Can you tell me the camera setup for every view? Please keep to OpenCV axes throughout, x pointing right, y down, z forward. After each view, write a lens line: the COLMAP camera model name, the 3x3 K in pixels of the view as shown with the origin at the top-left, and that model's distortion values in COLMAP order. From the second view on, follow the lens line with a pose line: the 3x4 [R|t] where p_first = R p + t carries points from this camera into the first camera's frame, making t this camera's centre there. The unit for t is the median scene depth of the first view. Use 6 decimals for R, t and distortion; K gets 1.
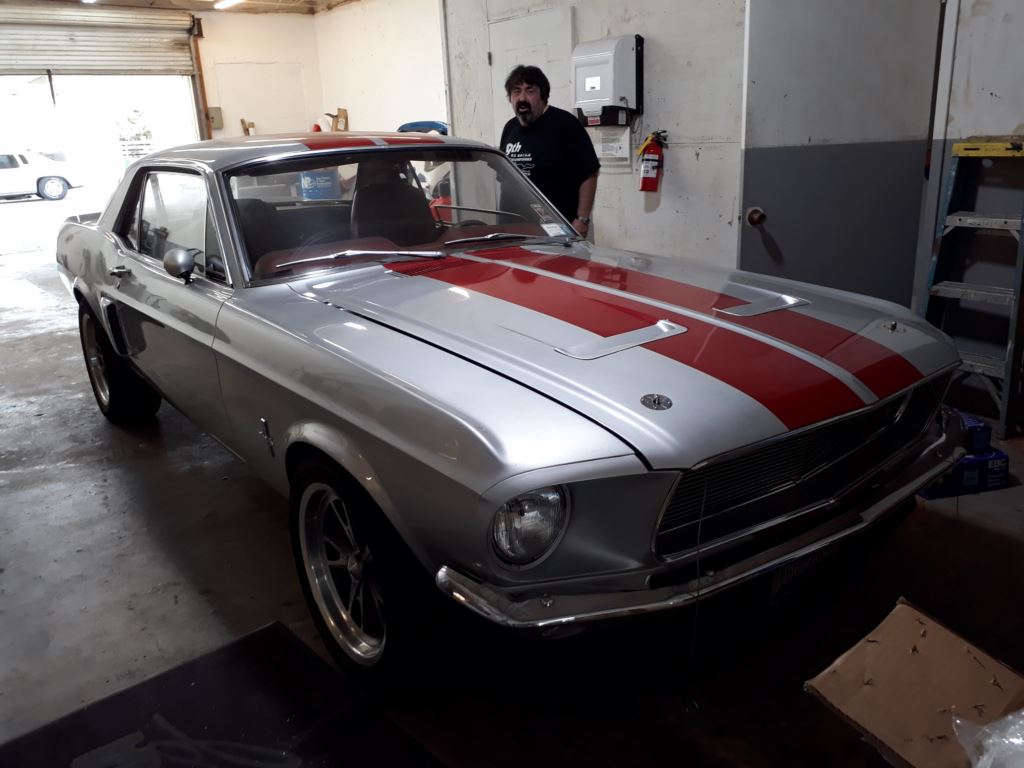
lens RADIAL K [[815.3, 0, 507.7], [0, 815.3, 379.5], [0, 0, 1]] dist [0.065121, -0.112630]
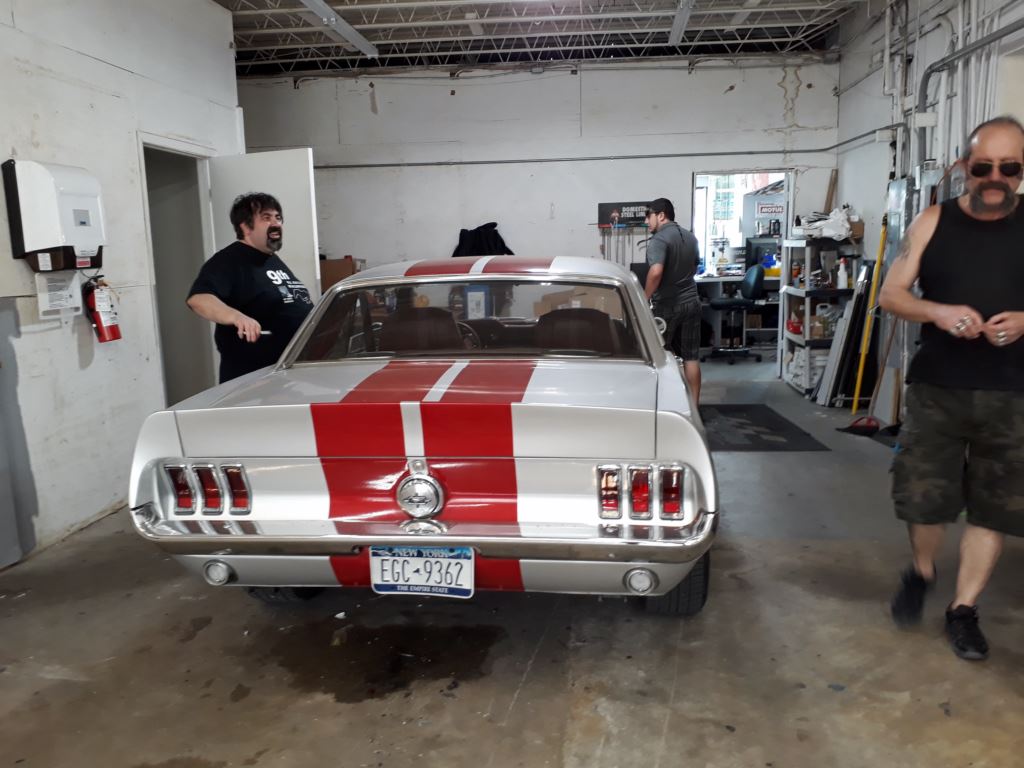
lens RADIAL K [[815.3, 0, 507.7], [0, 815.3, 379.5], [0, 0, 1]] dist [0.065121, -0.112630]
pose [[-0.694830, -0.065857, 0.716152, -0.742842], [0.250180, 0.911469, 0.326550, -0.364075], [-0.674256, 0.406064, -0.616840, 1.240918]]
